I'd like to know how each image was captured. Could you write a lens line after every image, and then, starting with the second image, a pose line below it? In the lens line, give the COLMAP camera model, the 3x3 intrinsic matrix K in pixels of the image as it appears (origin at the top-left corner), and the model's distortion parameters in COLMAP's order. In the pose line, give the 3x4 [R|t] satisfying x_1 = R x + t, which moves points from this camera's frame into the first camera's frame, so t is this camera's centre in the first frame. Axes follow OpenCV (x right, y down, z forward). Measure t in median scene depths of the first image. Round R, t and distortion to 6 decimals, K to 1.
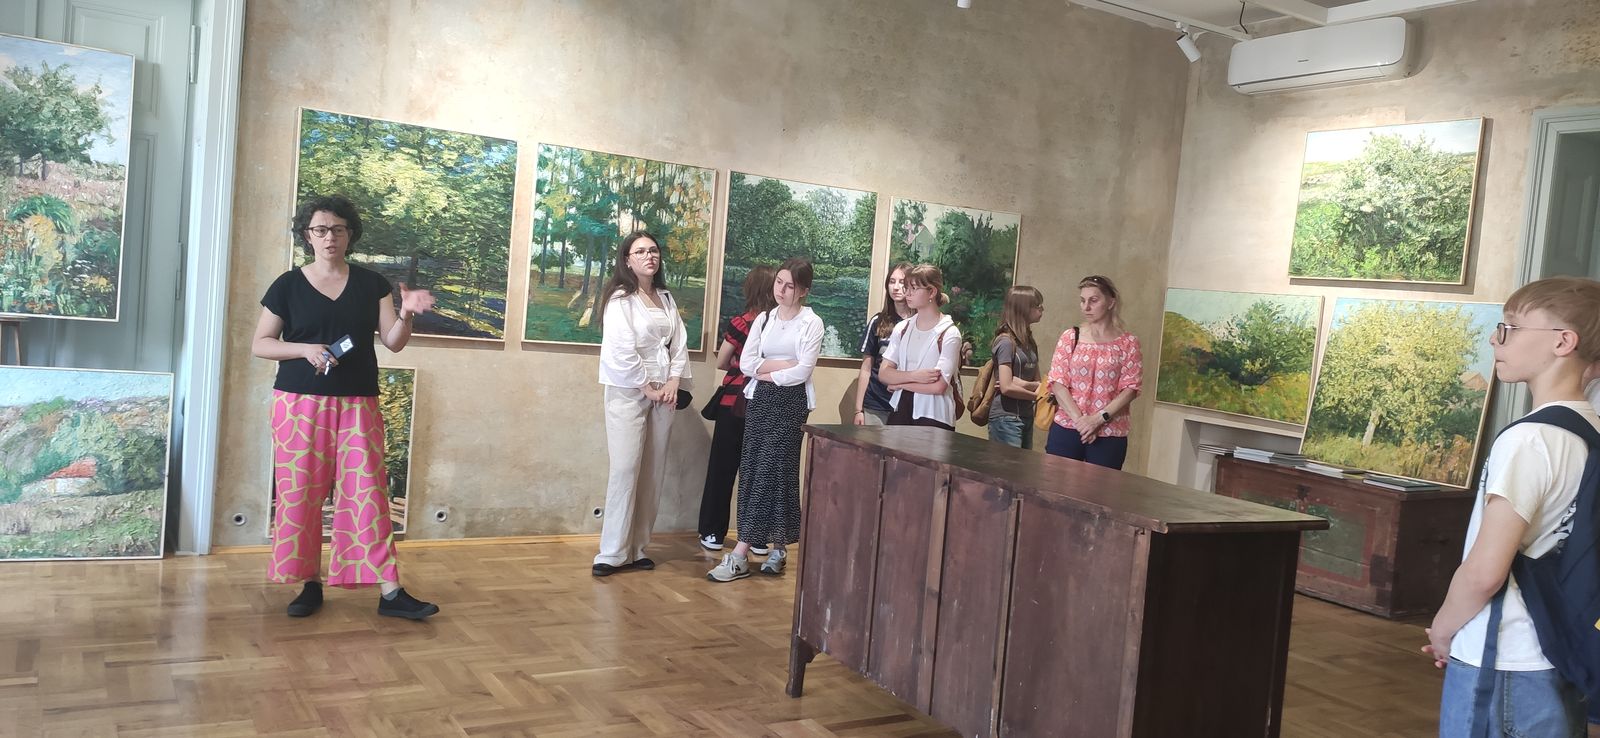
lens RADIAL K [[1159.2, 0, 786.8], [0, 1159.2, 363.5], [0, 0, 1]] dist [0.001929, -0.012673]
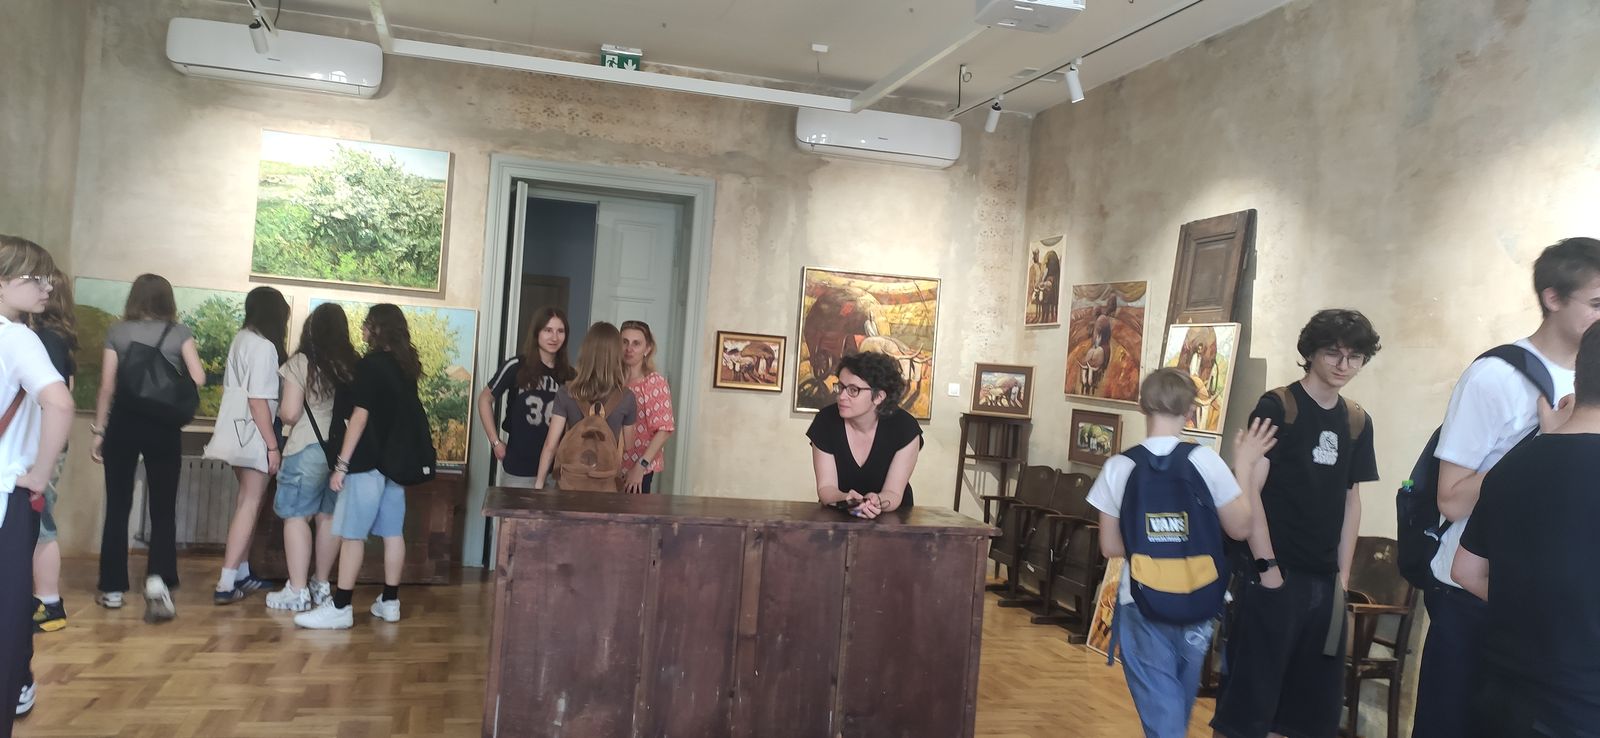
lens RADIAL K [[1159.2, 0, 787.2], [0, 1159.2, 374.1], [0, 0, 1]] dist [0.001929, -0.012673]
pose [[0.282995, -0.068968, 0.956638, -0.433988], [0.006672, 0.997529, 0.069943, -0.062326], [-0.959098, -0.013411, 0.282756, 0.312631]]
